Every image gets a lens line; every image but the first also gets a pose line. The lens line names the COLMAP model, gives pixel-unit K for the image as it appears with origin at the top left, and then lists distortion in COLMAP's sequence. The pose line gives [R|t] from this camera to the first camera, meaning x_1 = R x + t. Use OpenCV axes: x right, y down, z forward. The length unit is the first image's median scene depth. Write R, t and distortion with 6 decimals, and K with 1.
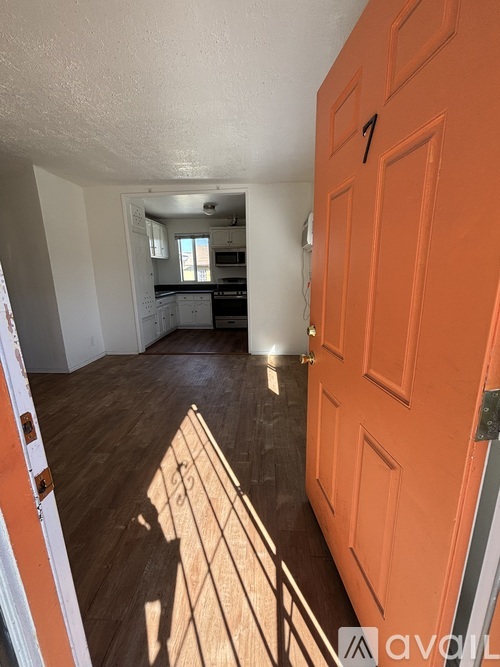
lens RADIAL K [[265.6, 0, 249.5], [0, 265.6, 332.6], [0, 0, 1]] dist [0.000900, -0.000144]
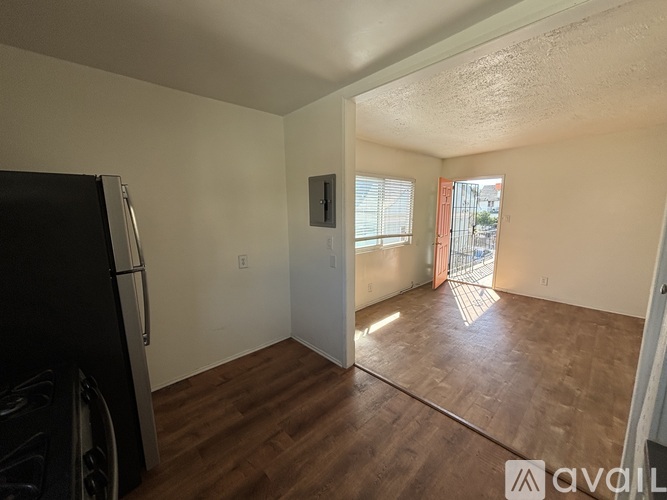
lens RADIAL K [[265.6, 0, 329.6], [0, 265.6, 252.3], [0, 0, 1]] dist [0.000900, -0.000144]
pose [[-0.726745, -0.089396, 0.681065, -0.438016], [0.171543, 0.936460, 0.305968, -0.438606], [-0.665143, 0.339192, -0.665232, 1.669450]]
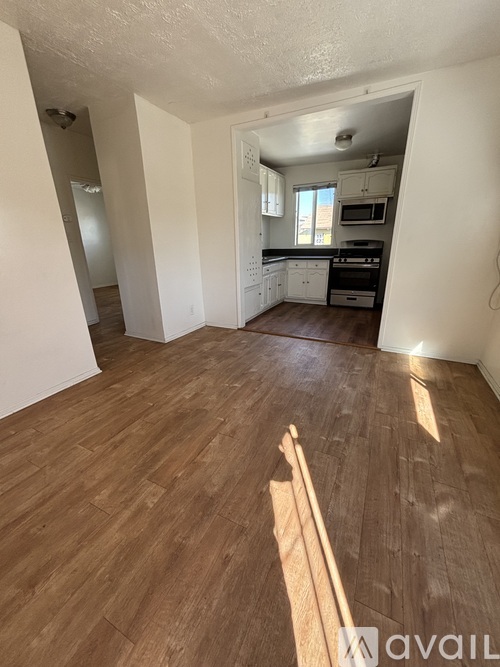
lens RADIAL K [[265.6, 0, 249.2], [0, 265.6, 332.8], [0, 0, 1]] dist [0.000900, -0.000144]
pose [[0.917371, 0.130377, -0.376075, -0.067279], [-0.085948, 0.987428, 0.132664, -0.031754], [0.388643, -0.089380, 0.917043, 0.273380]]
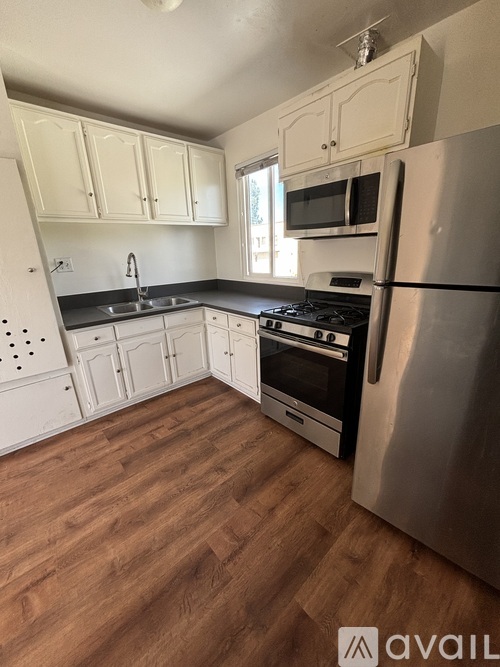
lens RADIAL K [[265.6, 0, 250.0], [0, 265.6, 332.7], [0, 0, 1]] dist [0.000900, -0.000144]
pose [[0.708495, 0.199893, -0.676815, 0.156323], [-0.134014, 0.979704, 0.149062, -0.313387], [0.692875, -0.014907, 0.720904, 1.279153]]
